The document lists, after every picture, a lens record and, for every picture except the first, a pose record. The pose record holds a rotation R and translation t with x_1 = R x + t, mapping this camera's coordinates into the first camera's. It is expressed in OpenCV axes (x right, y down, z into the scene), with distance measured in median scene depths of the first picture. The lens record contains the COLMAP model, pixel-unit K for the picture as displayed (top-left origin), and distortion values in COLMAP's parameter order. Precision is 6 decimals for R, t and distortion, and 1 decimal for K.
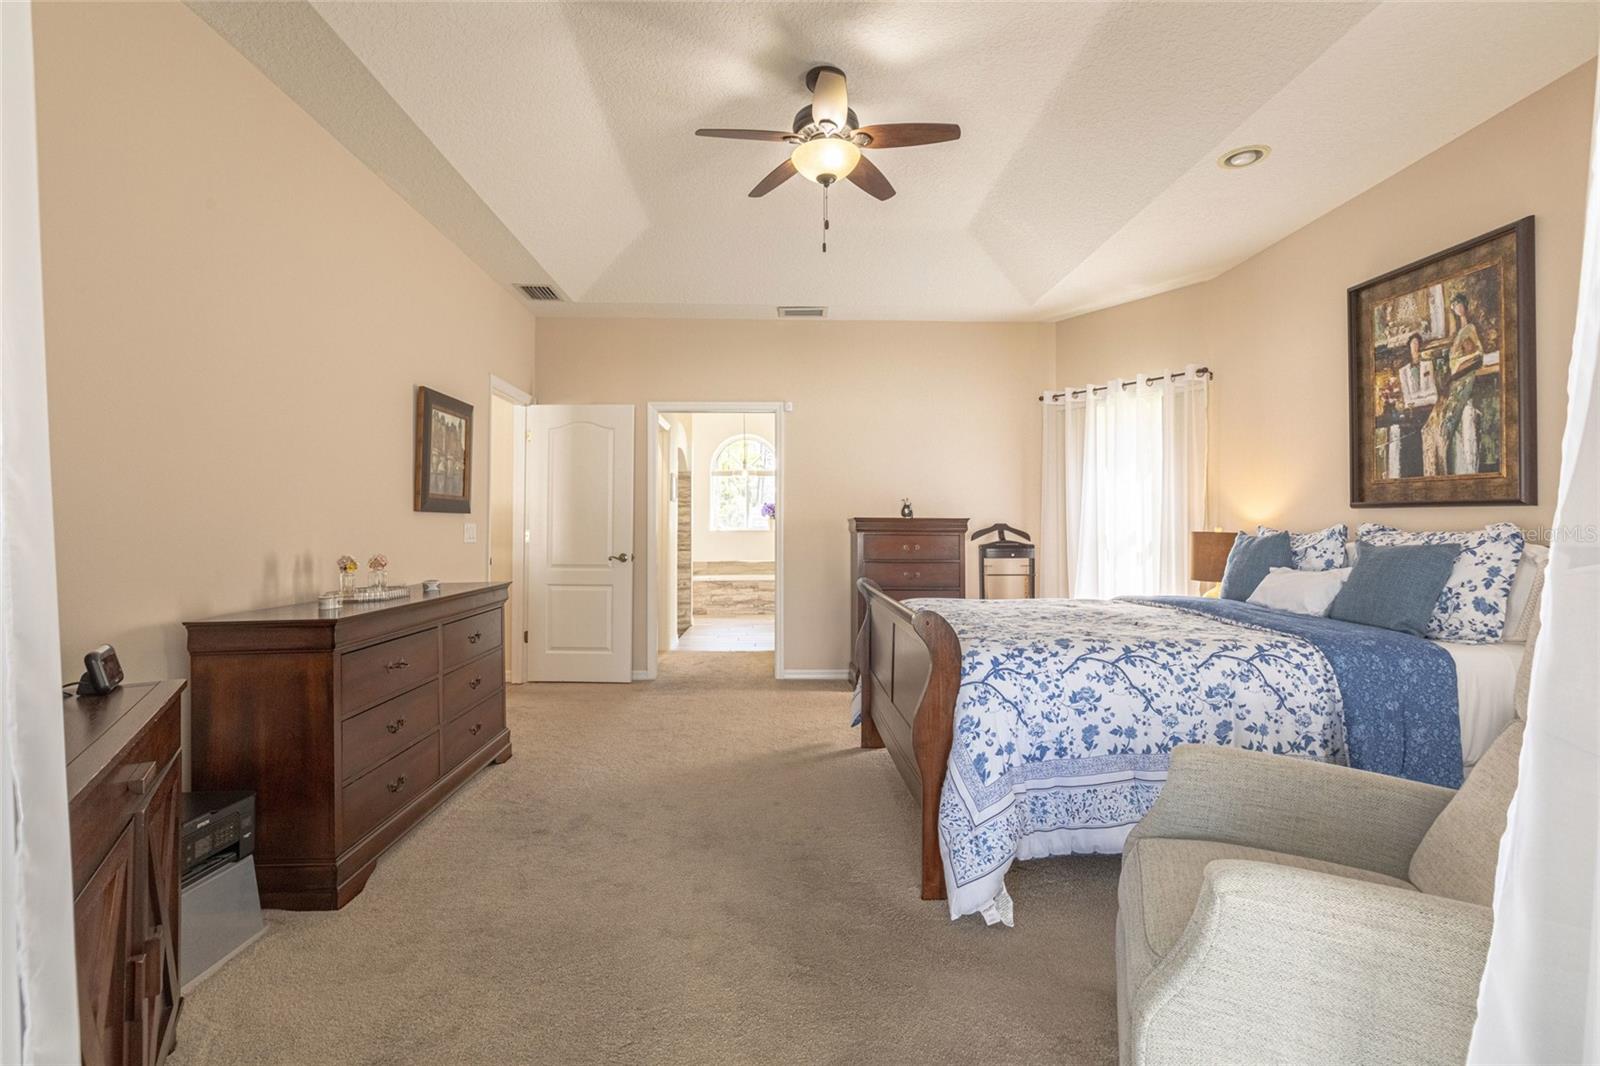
lens RADIAL K [[733.1, 0, 800.0], [0, 733.1, 533.0], [0, 0, 1]] dist [-0.001156, 0.000213]
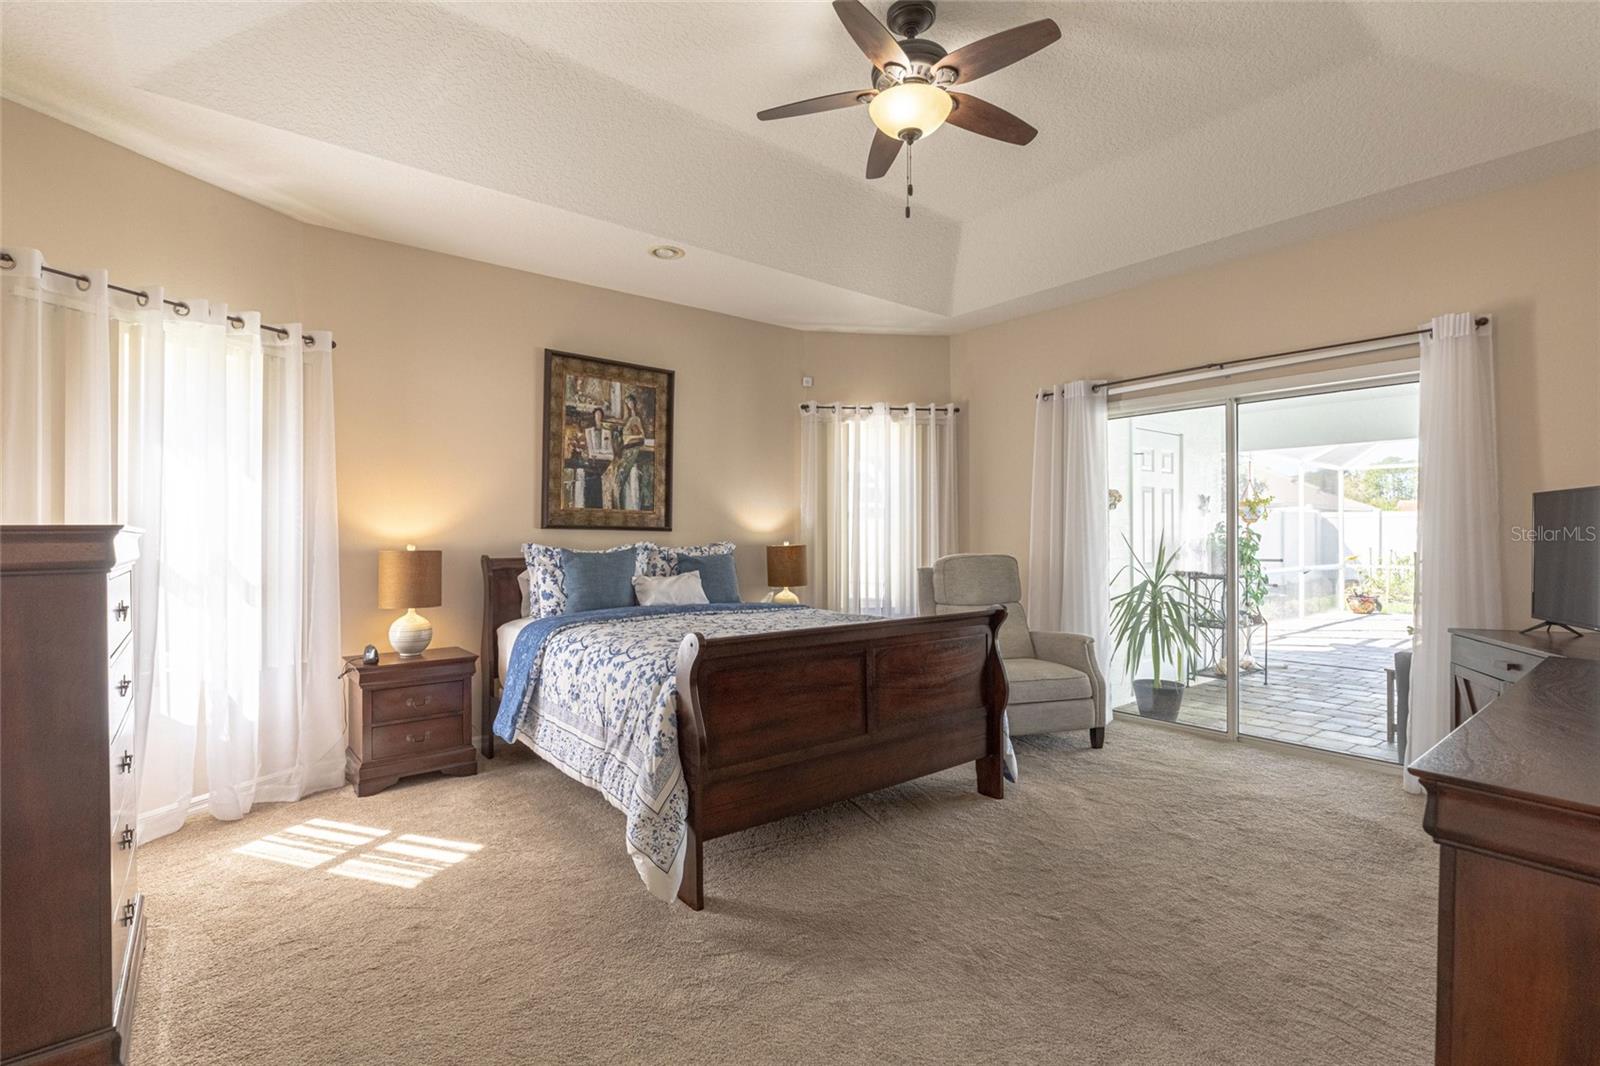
lens RADIAL K [[733.1, 0, 800.0], [0, 733.1, 533.0], [0, 0, 1]] dist [-0.001156, 0.000213]
pose [[-0.597560, -0.002257, 0.801821, -0.542734], [0.002412, 0.999986, 0.004613, -0.035256], [-0.801821, 0.004690, -0.597546, 1.560671]]
